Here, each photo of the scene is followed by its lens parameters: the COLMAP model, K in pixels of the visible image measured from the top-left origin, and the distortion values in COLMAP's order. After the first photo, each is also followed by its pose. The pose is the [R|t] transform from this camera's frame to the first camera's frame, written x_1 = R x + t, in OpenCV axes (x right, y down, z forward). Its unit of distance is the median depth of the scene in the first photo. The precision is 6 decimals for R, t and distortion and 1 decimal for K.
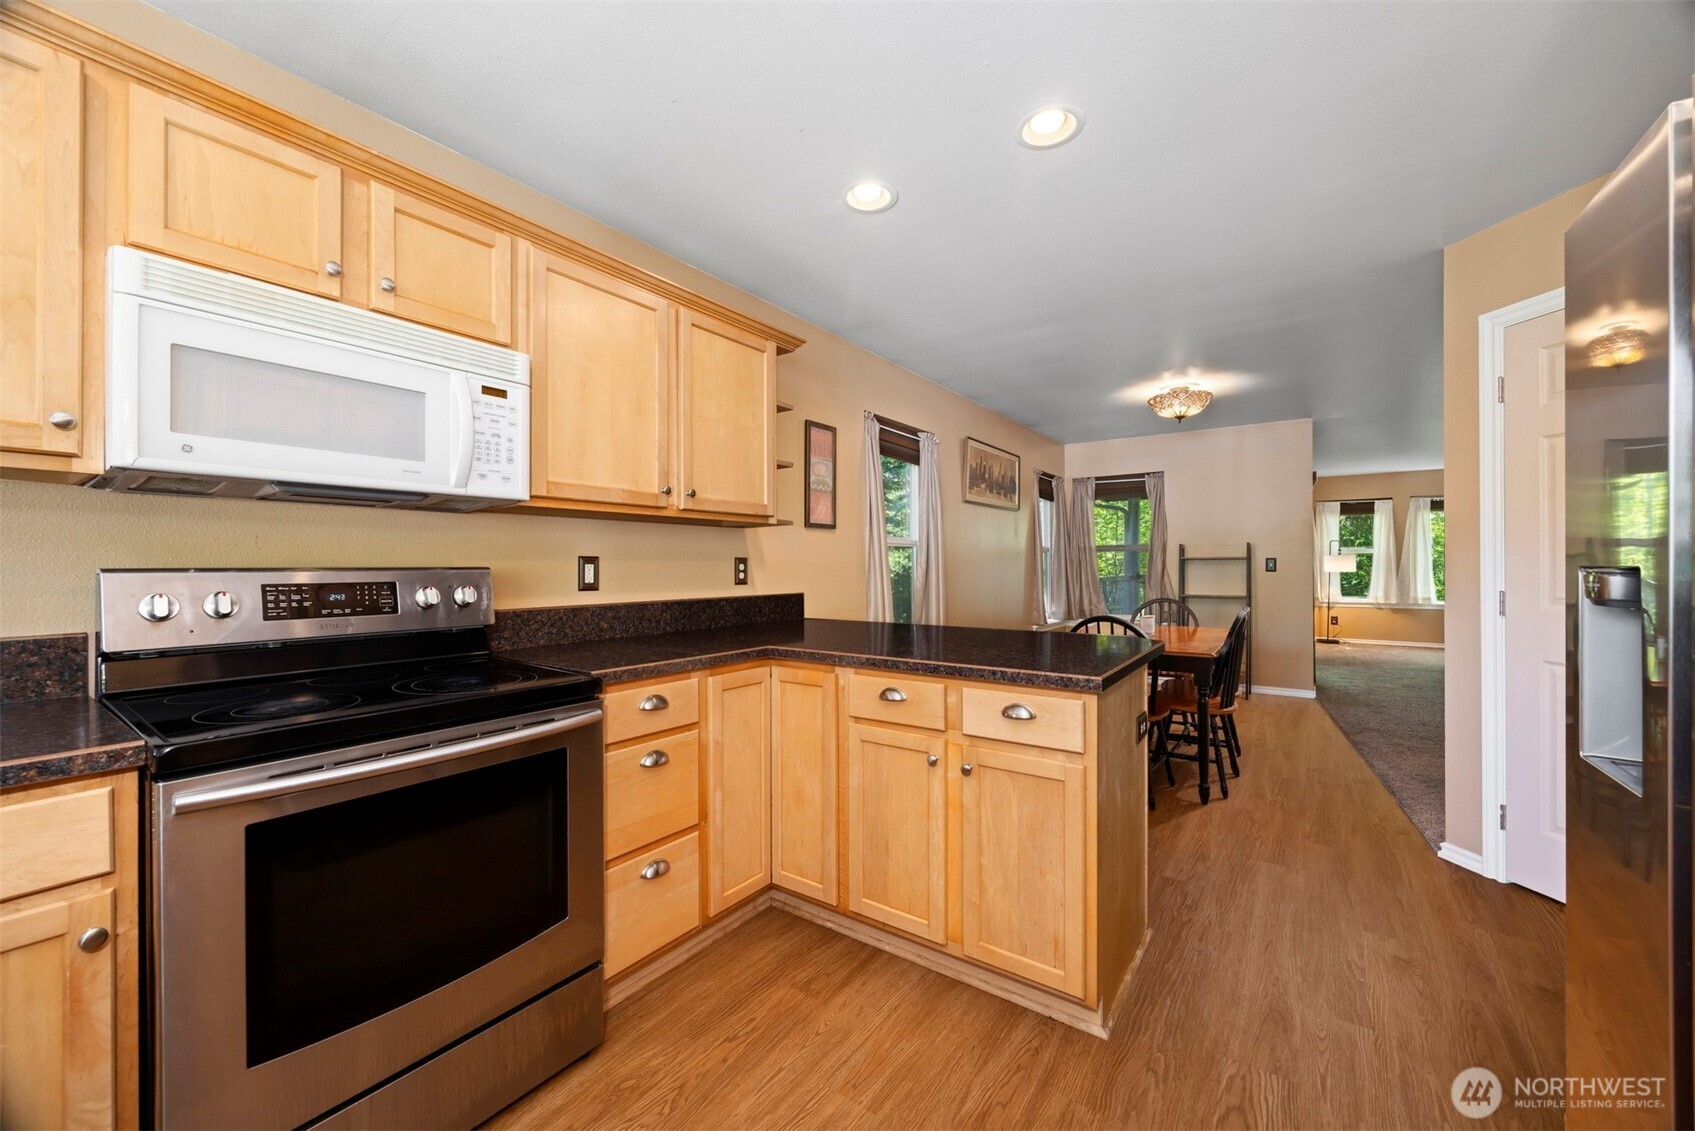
lens RADIAL K [[654.3, 0, 840.3], [0, 654.3, 567.0], [0, 0, 1]] dist [-0.002322, -0.000546]
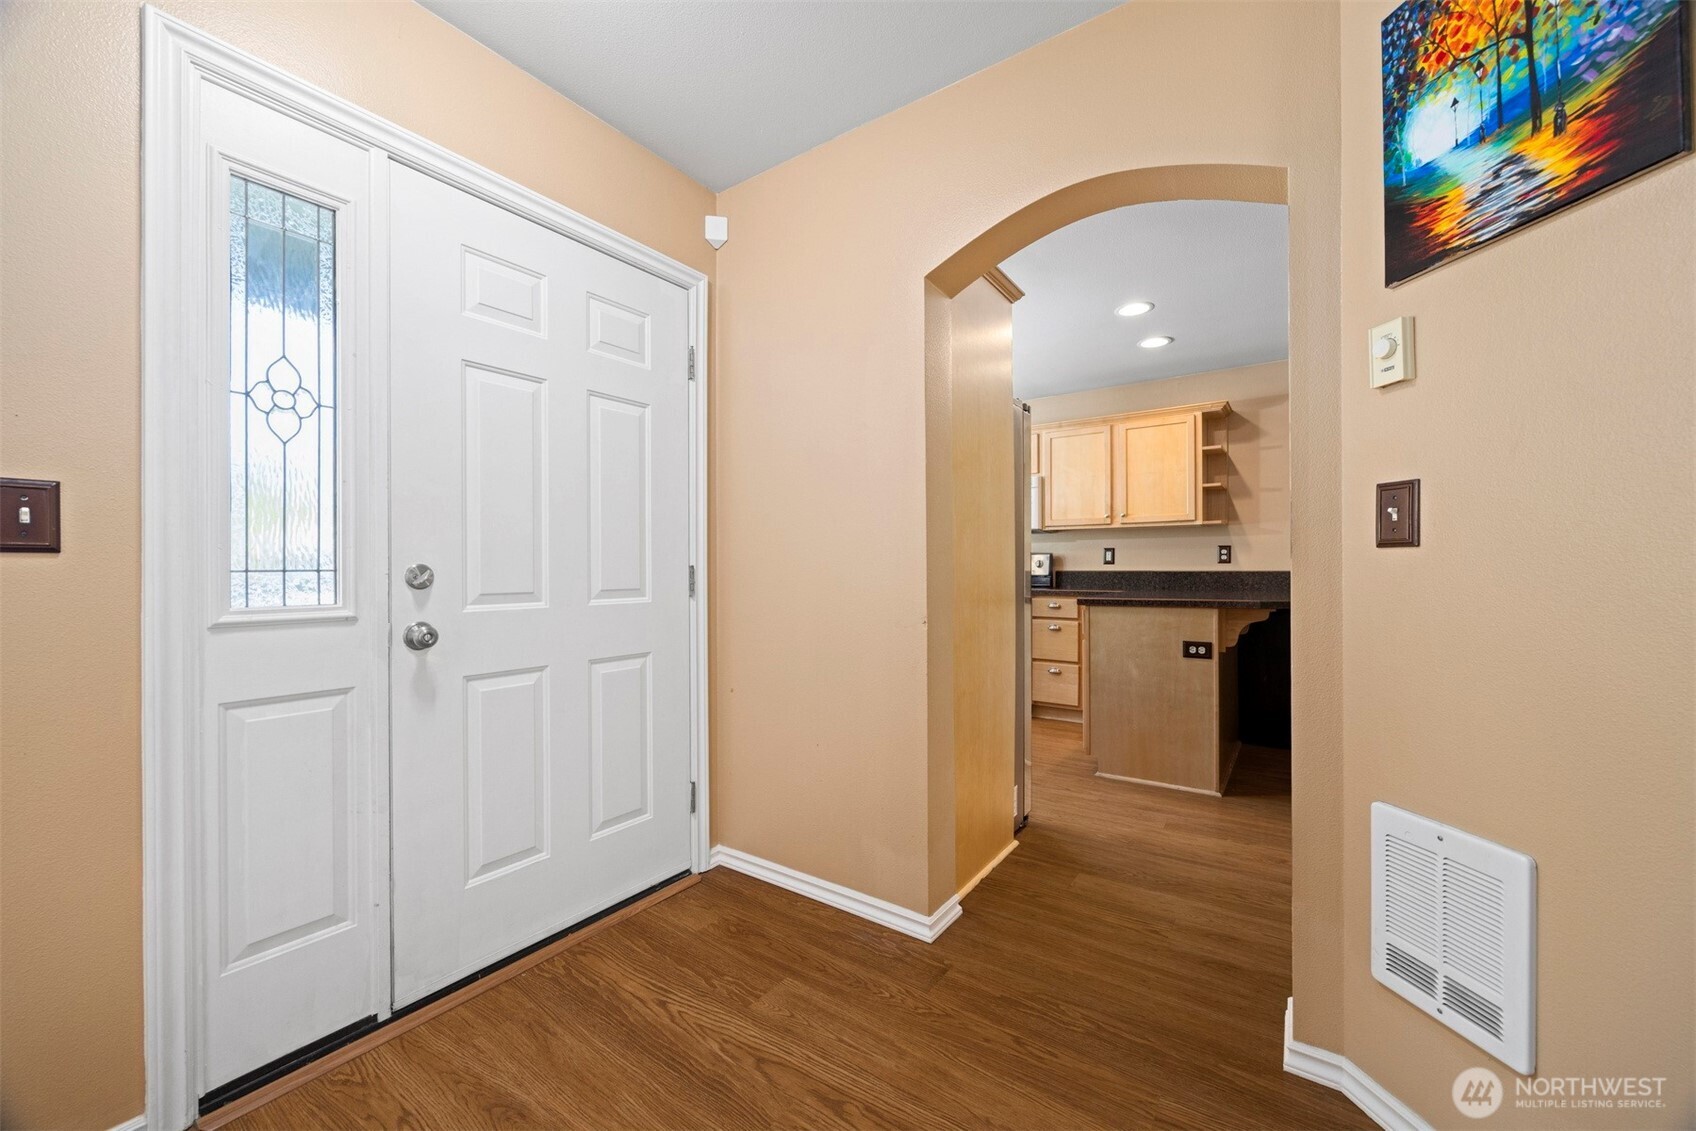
lens RADIAL K [[654.6, 0, 875.1], [0, 654.6, 571.9], [0, 0, 1]] dist [-0.002322, -0.000546]
pose [[0.026437, 0.005760, -0.999634, 2.360208], [-0.000372, 0.999983, 0.005752, 0.067401], [0.999650, 0.000220, 0.026438, 0.245736]]
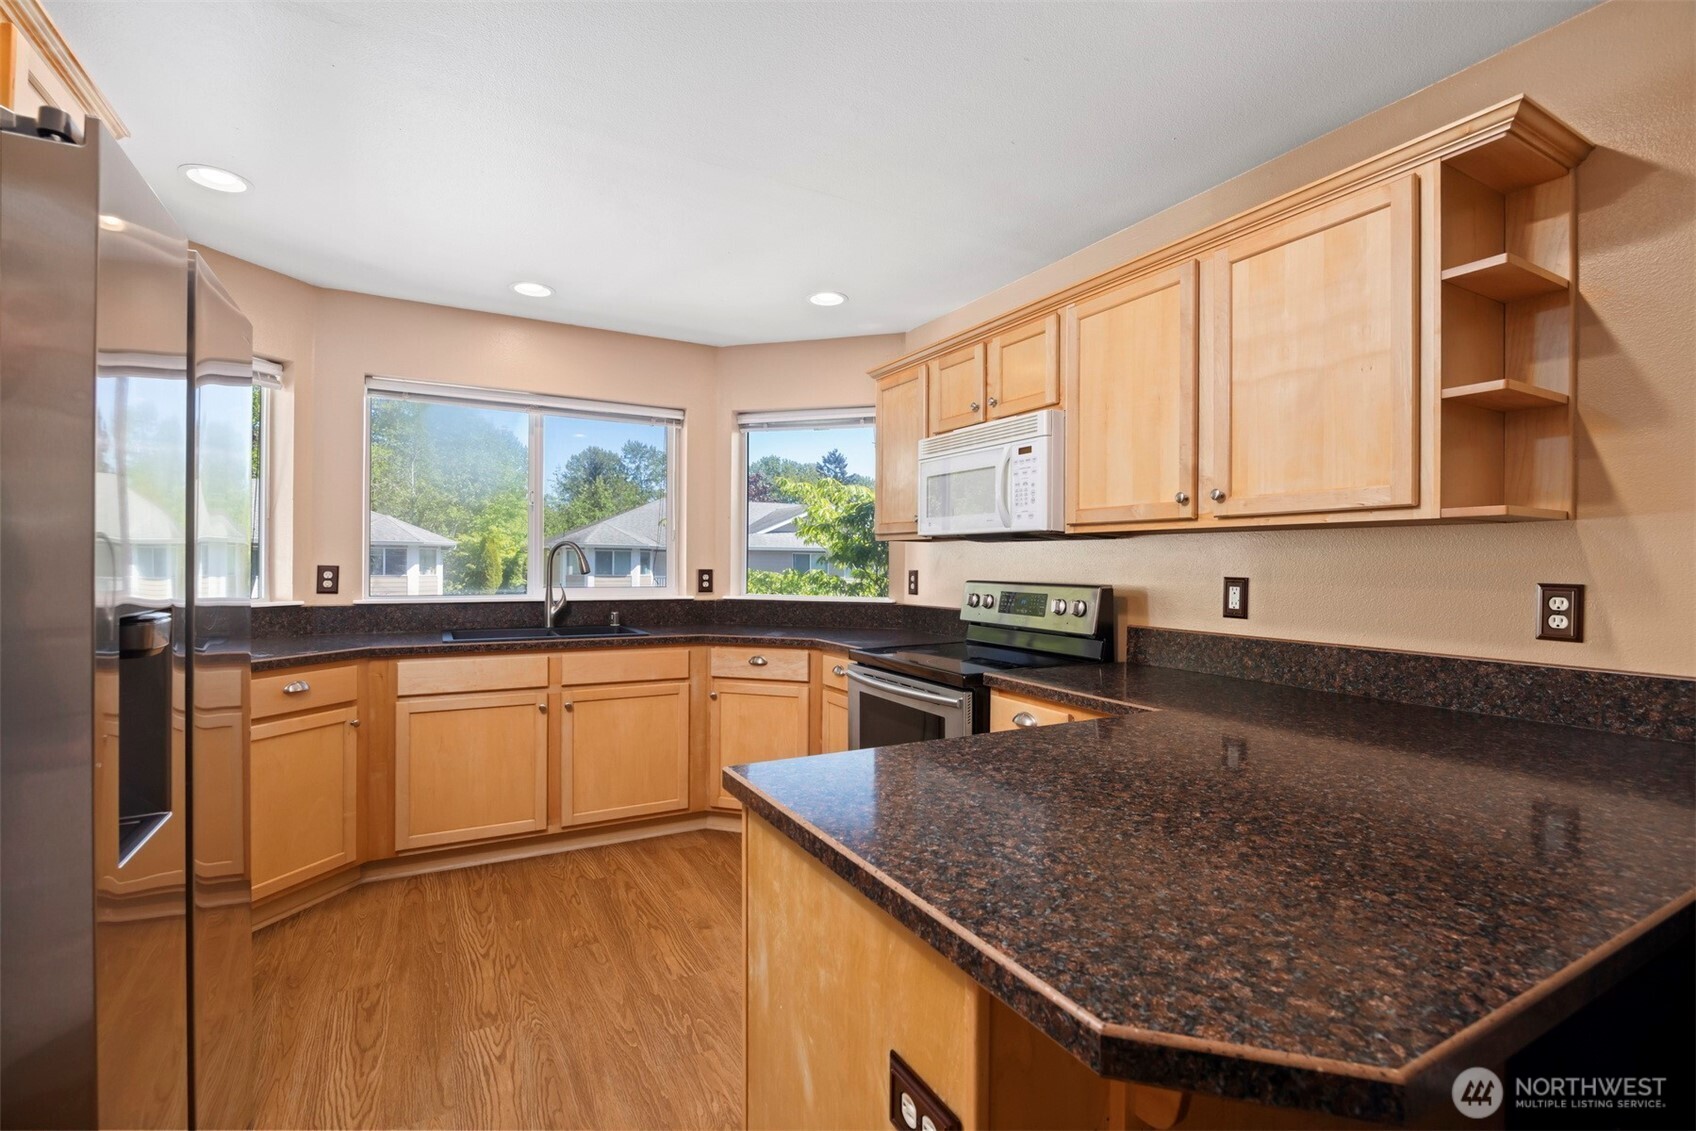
lens RADIAL K [[786.3, 0, 861.5], [0, 786.3, 565.3], [0, 0, 1]] dist [-0.013569, 0.000863]
pose [[-0.430514, 0.001779, -0.902582, 1.005811], [-0.011450, 0.999907, 0.007432, -0.046372], [0.902511, 0.013534, -0.430454, 1.360965]]
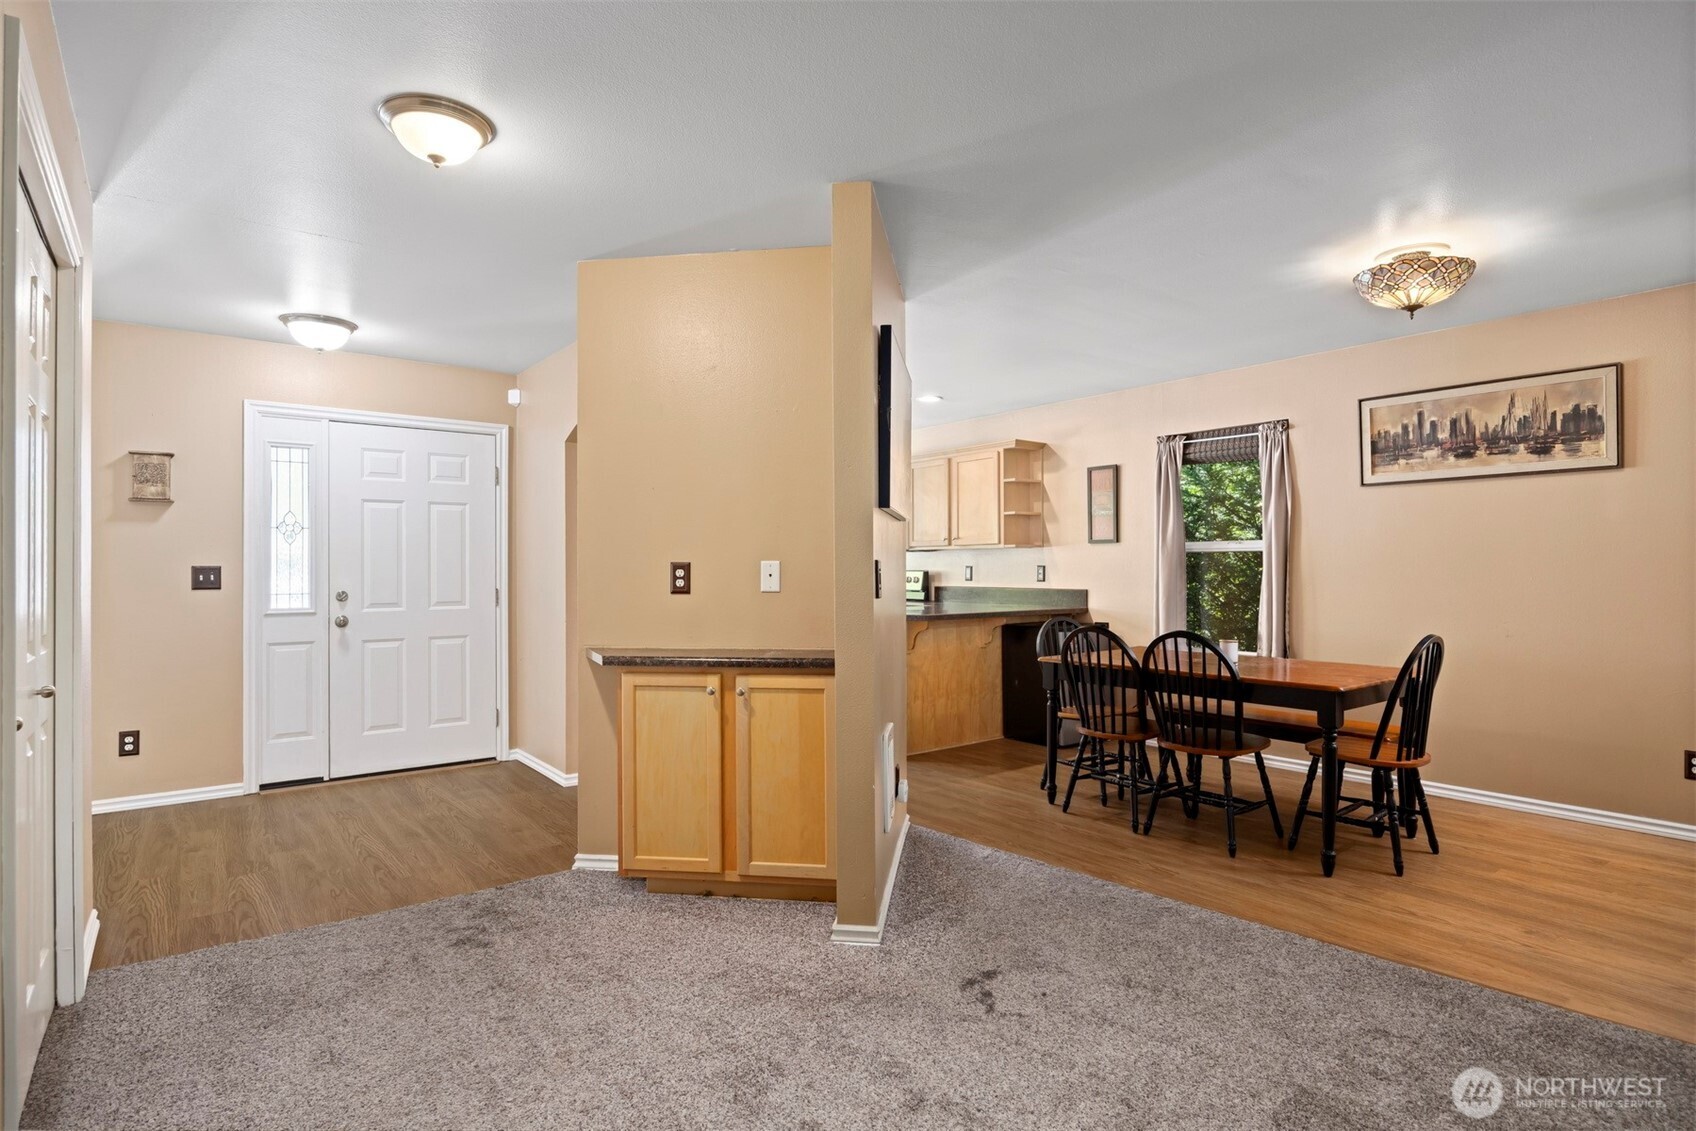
lens RADIAL K [[887.0, 0, 883.6], [0, 887.0, 569.6], [0, 0, 1]] dist [-0.000676, 0.000125]
pose [[-0.267710, 0.004346, -0.963490, 3.752526], [-0.002001, 0.999985, 0.005067, -0.025543], [0.963497, 0.003284, -0.267698, 2.120336]]
